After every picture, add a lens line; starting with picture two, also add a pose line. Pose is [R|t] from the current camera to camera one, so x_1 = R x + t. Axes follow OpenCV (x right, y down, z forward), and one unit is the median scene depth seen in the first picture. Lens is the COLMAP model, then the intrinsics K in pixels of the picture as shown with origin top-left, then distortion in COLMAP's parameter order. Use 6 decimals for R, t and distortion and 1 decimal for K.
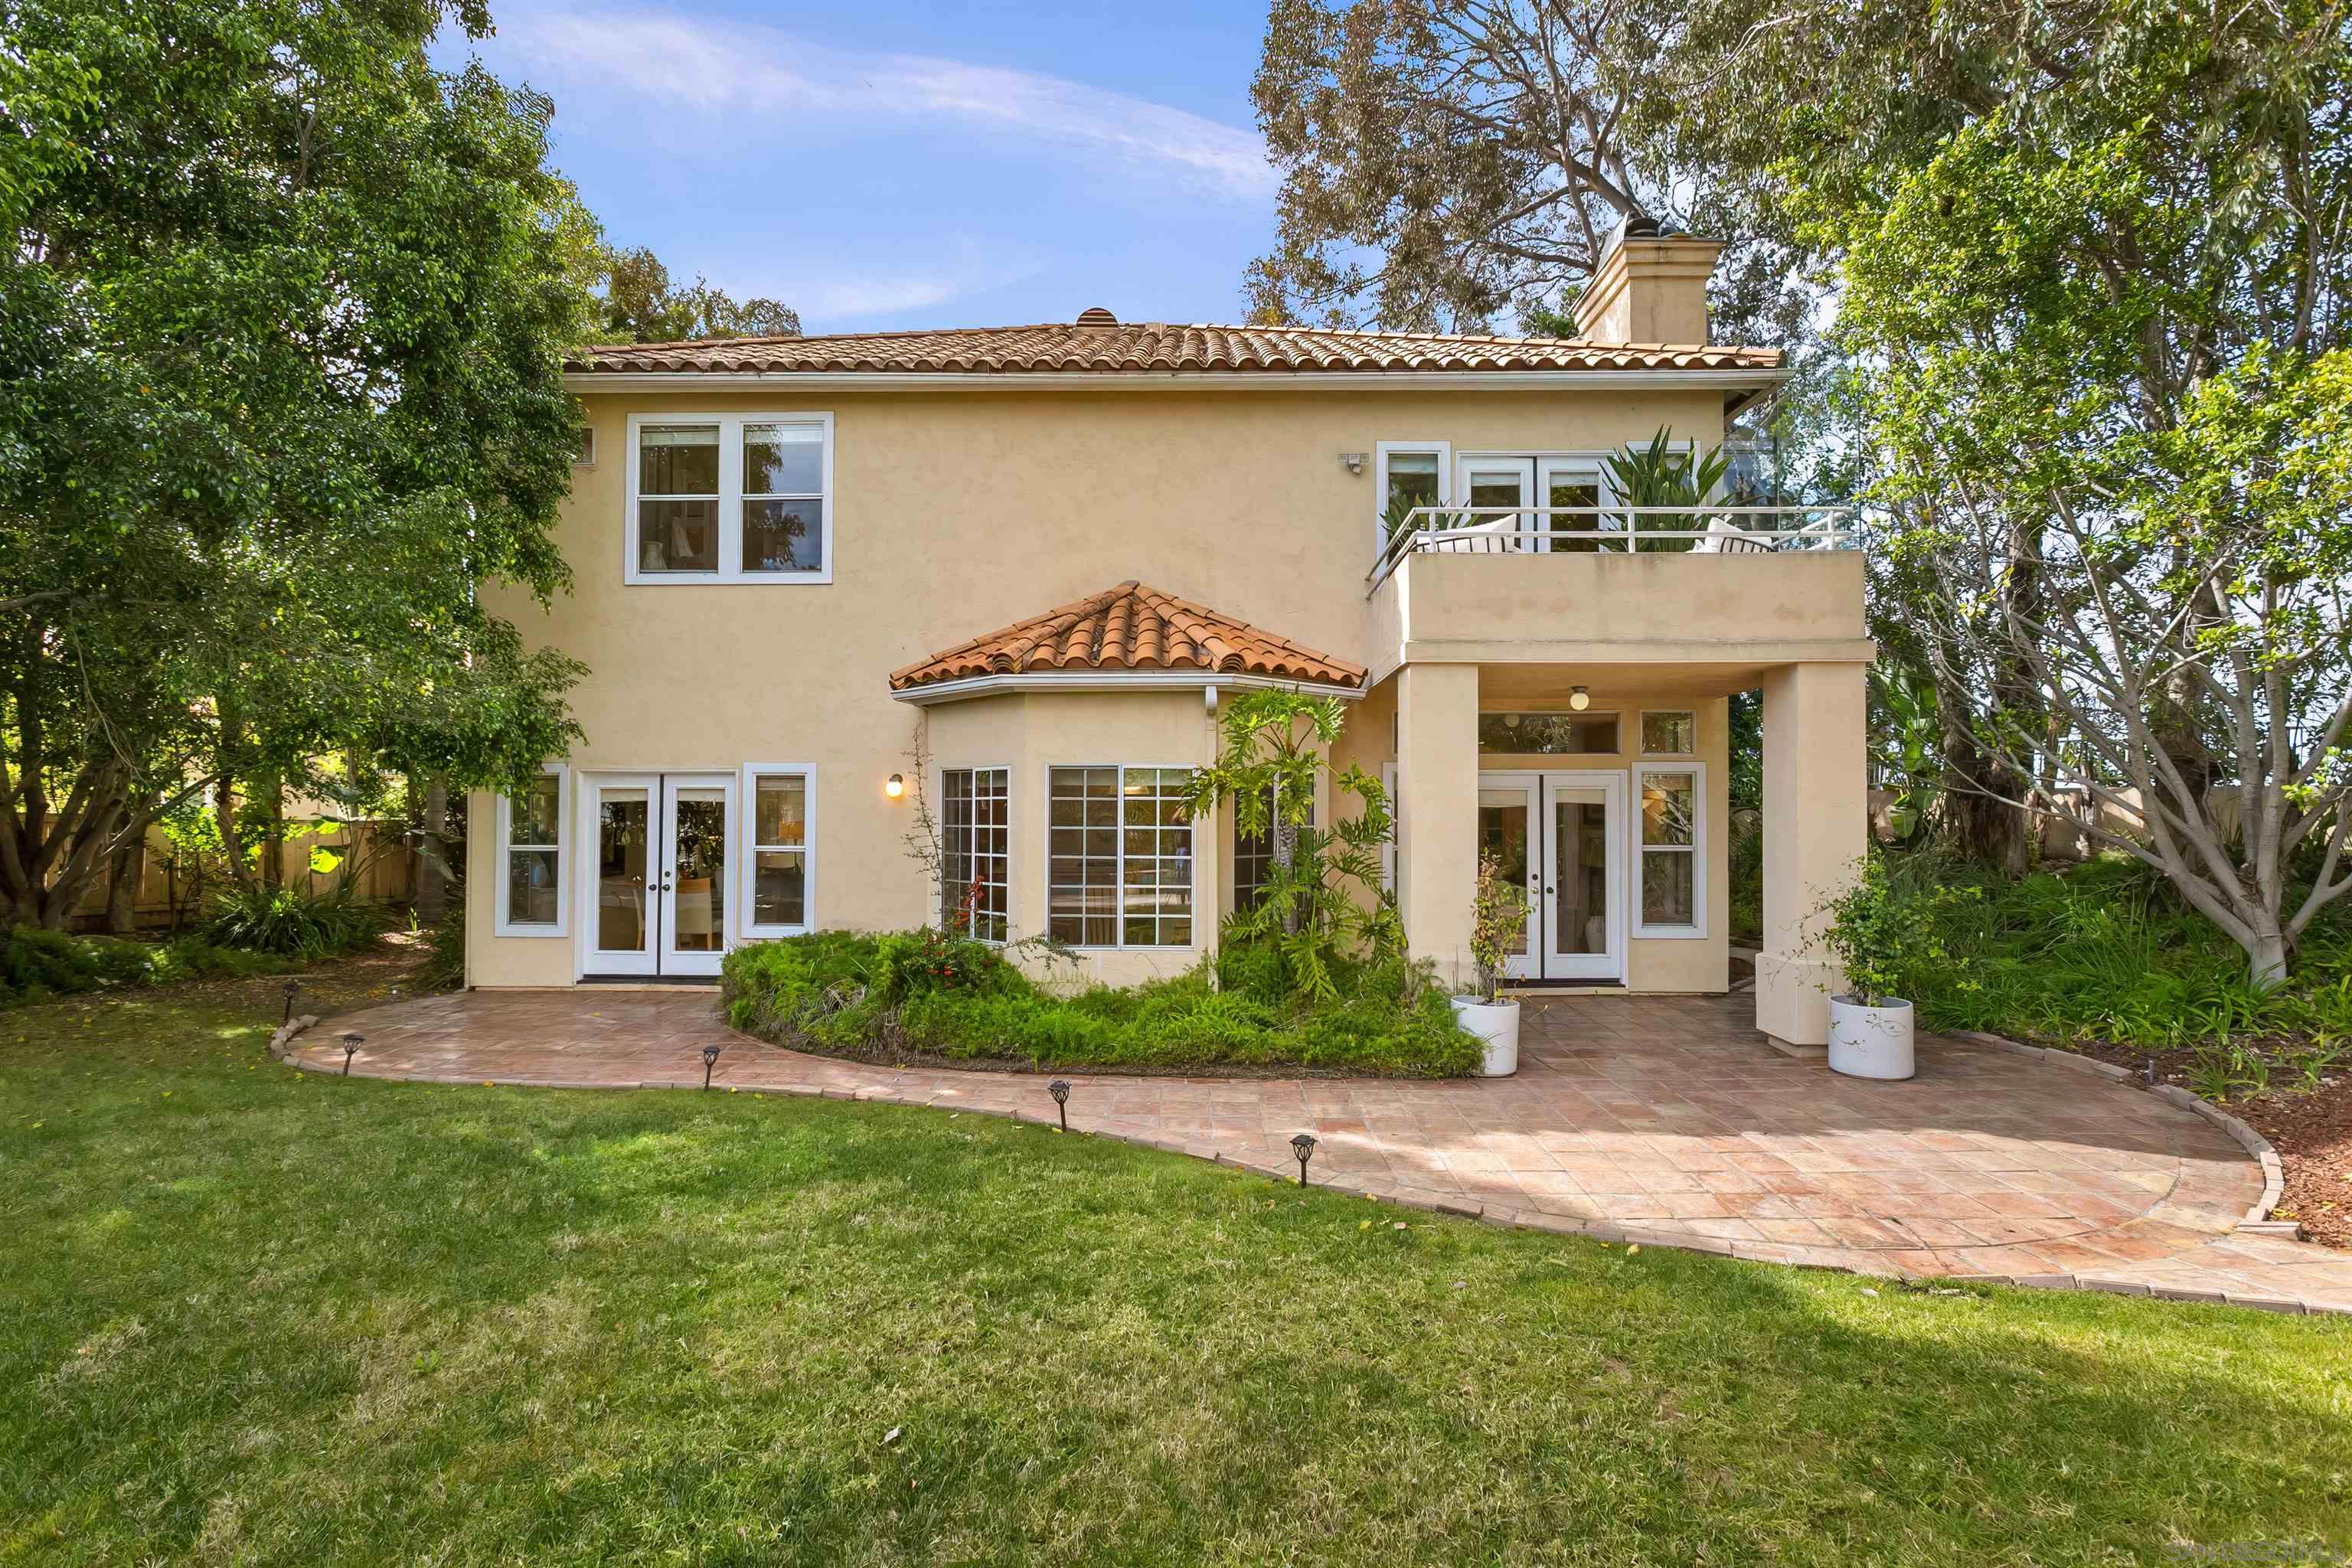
lens RADIAL K [[1095.9, 0, 1176.0], [0, 1095.9, 784.0], [0, 0, 1]] dist [-0.024452, 0.000001]
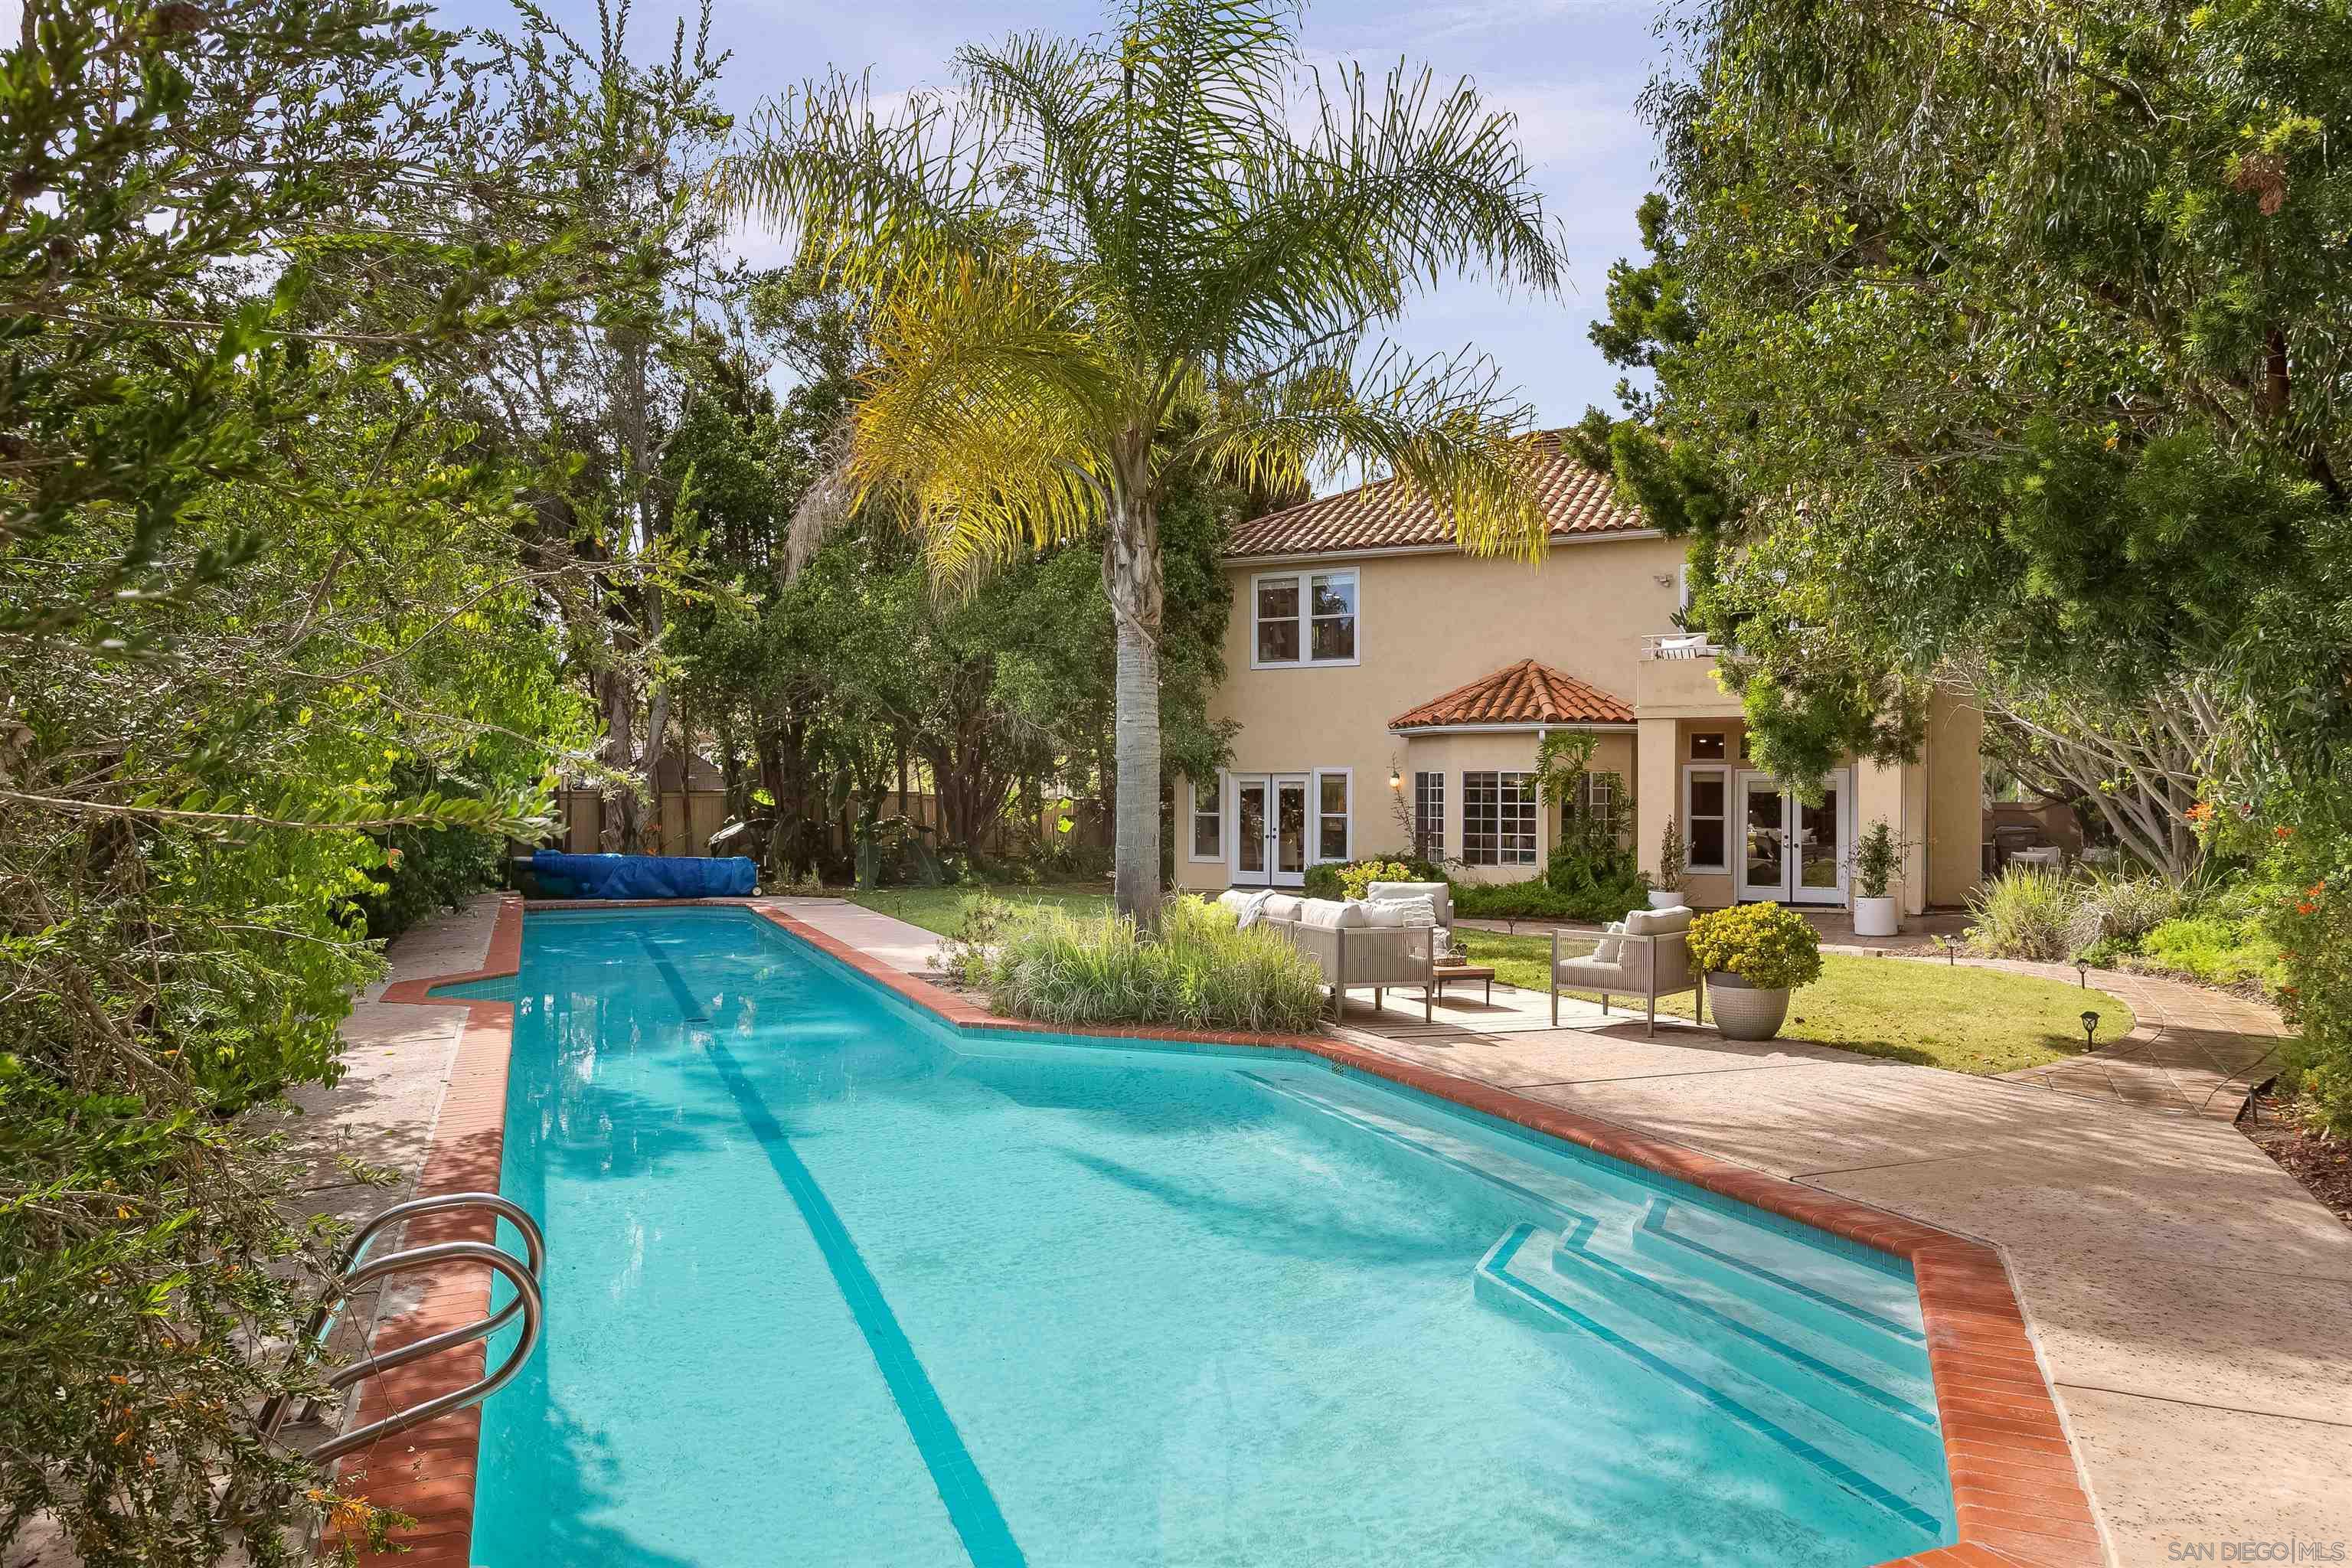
lens RADIAL K [[1643.0, 0, 1176.0], [0, 1643.0, 784.0], [0, 0, 1]] dist [-0.000249, -0.000030]
pose [[0.896922, -0.000790, -0.442188, 0.644249], [0.010033, 0.999777, 0.018565, -0.048204], [0.442075, -0.021088, 0.896730, -1.650775]]
